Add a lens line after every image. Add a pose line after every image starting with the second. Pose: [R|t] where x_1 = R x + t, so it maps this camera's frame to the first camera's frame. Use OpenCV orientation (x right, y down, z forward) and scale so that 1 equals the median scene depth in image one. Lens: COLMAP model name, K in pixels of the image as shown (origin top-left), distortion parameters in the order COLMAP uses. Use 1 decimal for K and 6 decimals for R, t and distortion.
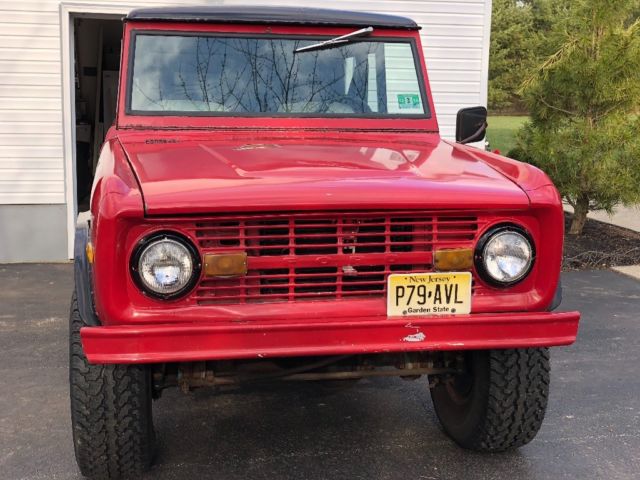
lens RADIAL K [[933.0, 0, 323.3], [0, 933.0, 237.3], [0, 0, 1]] dist [0.018567, 0.000000]
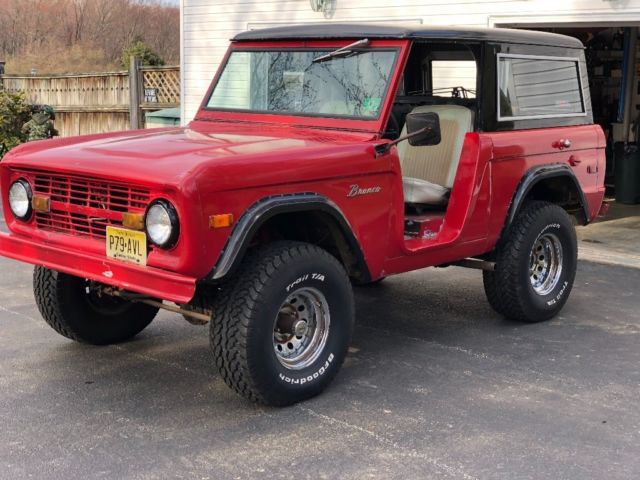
lens RADIAL K [[933.0, 0, 317.8], [0, 933.0, 240.5], [0, 0, 1]] dist [0.018567, 0.000000]
pose [[0.597760, 0.135525, -0.790137, 1.344174], [-0.135659, 0.988493, 0.066918, -0.073255], [0.790114, 0.067188, 0.609267, 0.399210]]
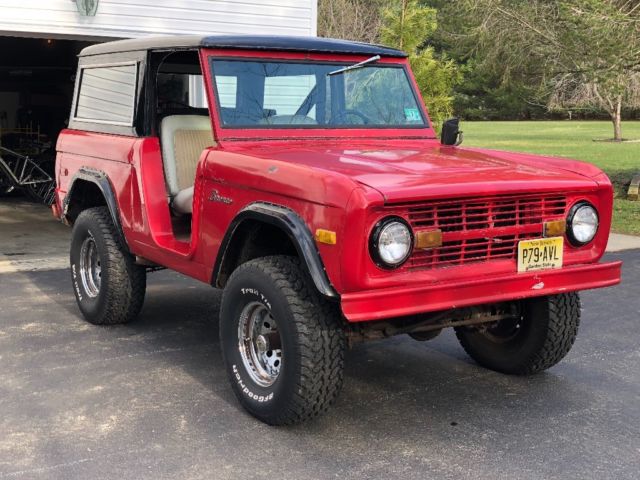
lens RADIAL K [[933.0, 0, 313.8], [0, 933.0, 243.6], [0, 0, 1]] dist [0.018567, 0.000000]
pose [[0.929841, -0.059389, 0.363136, -0.703401], [0.061478, 0.998092, 0.005814, 0.016677], [-0.362788, 0.016918, 0.931718, -0.170351]]
